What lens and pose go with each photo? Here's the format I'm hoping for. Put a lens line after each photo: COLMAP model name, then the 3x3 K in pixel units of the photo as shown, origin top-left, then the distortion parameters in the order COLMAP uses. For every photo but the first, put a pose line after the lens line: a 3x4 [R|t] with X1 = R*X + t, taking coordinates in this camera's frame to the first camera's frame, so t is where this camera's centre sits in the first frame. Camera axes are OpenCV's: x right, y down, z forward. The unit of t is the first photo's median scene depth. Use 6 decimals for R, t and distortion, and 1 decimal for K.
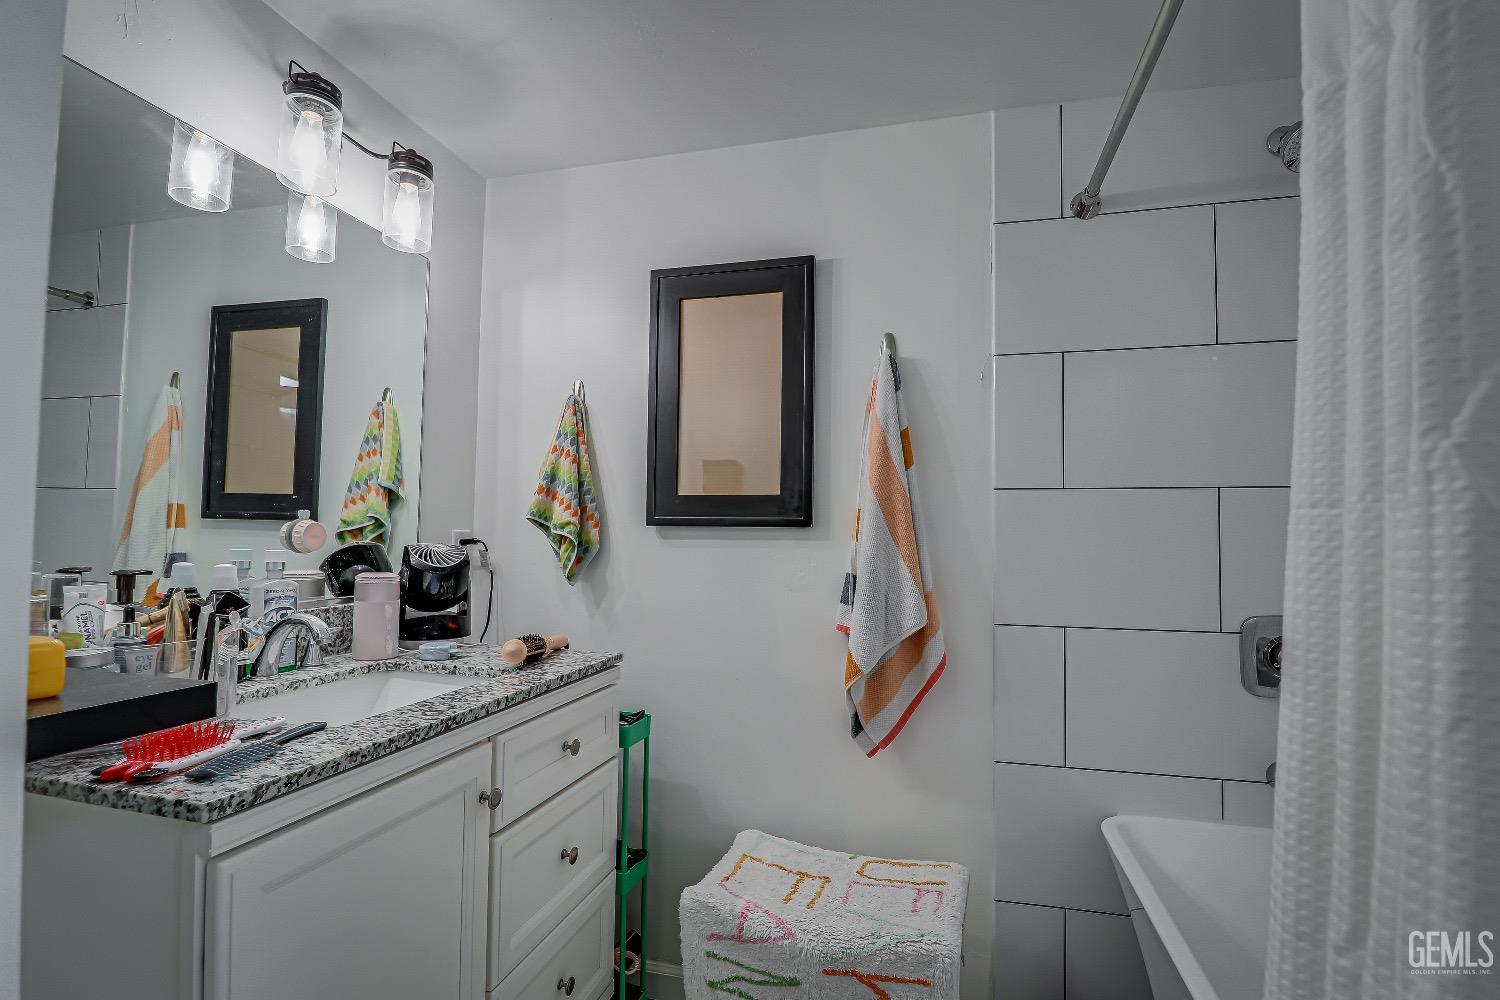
lens RADIAL K [[696.5, 0, 750.9], [0, 696.5, 513.7], [0, 0, 1]] dist [-0.001087, -0.012961]
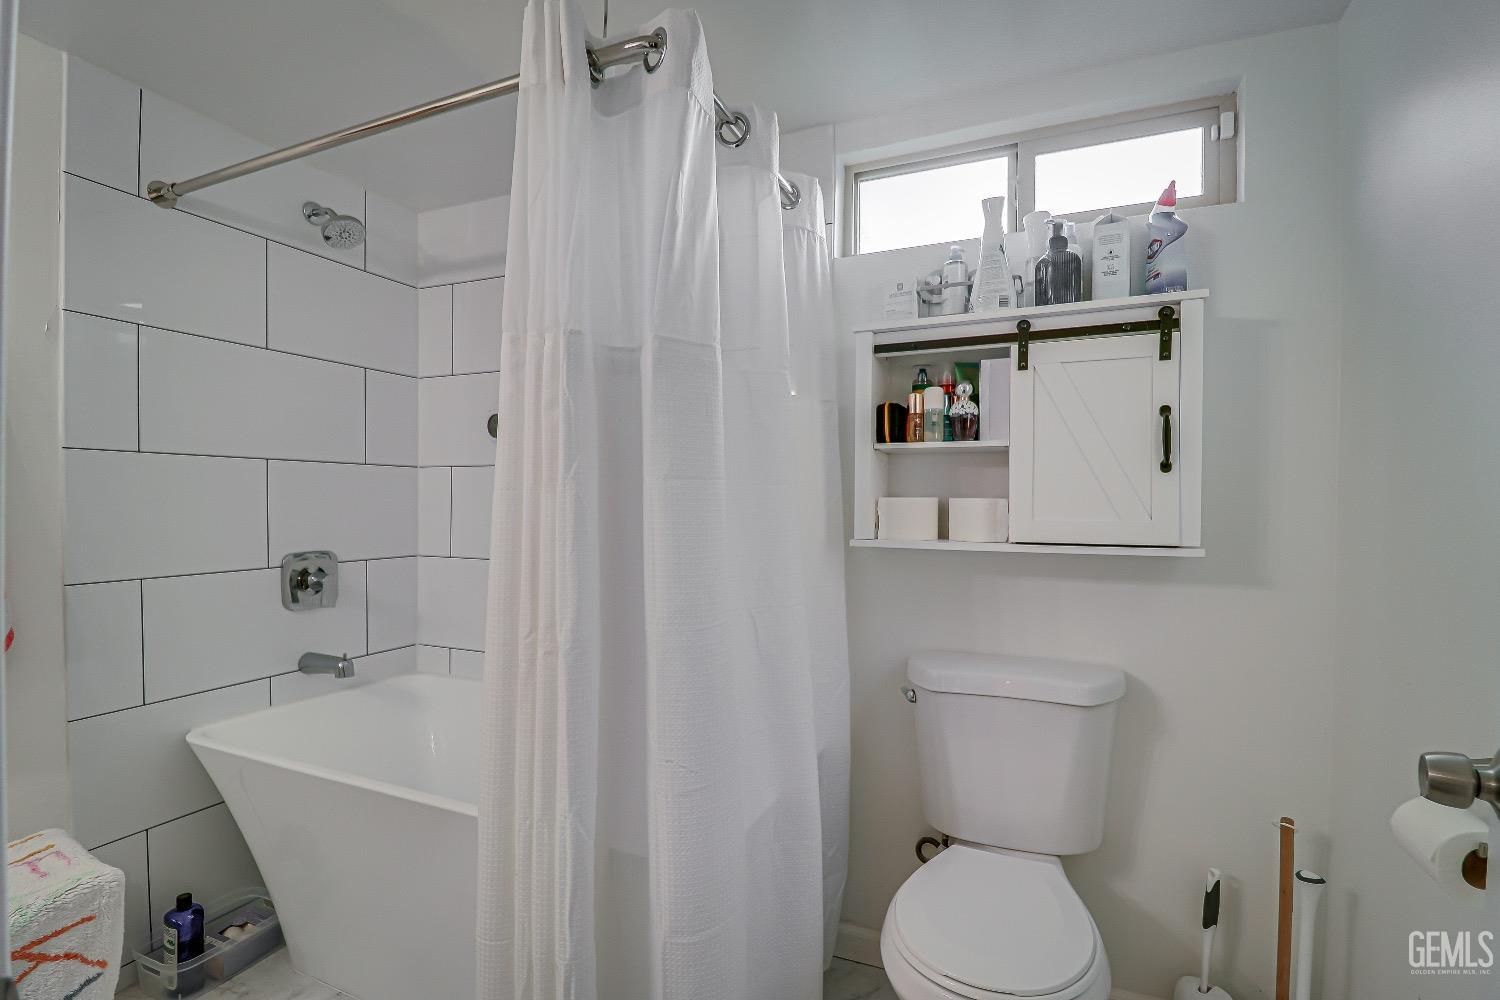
lens RADIAL K [[696.5, 0, 750.9], [0, 696.5, 513.7], [0, 0, 1]] dist [-0.001087, -0.012961]
pose [[0.139348, -0.025973, 0.989903, -0.535246], [-0.038949, 0.998739, 0.031688, -0.012183], [-0.989477, -0.042971, 0.138161, -0.102551]]
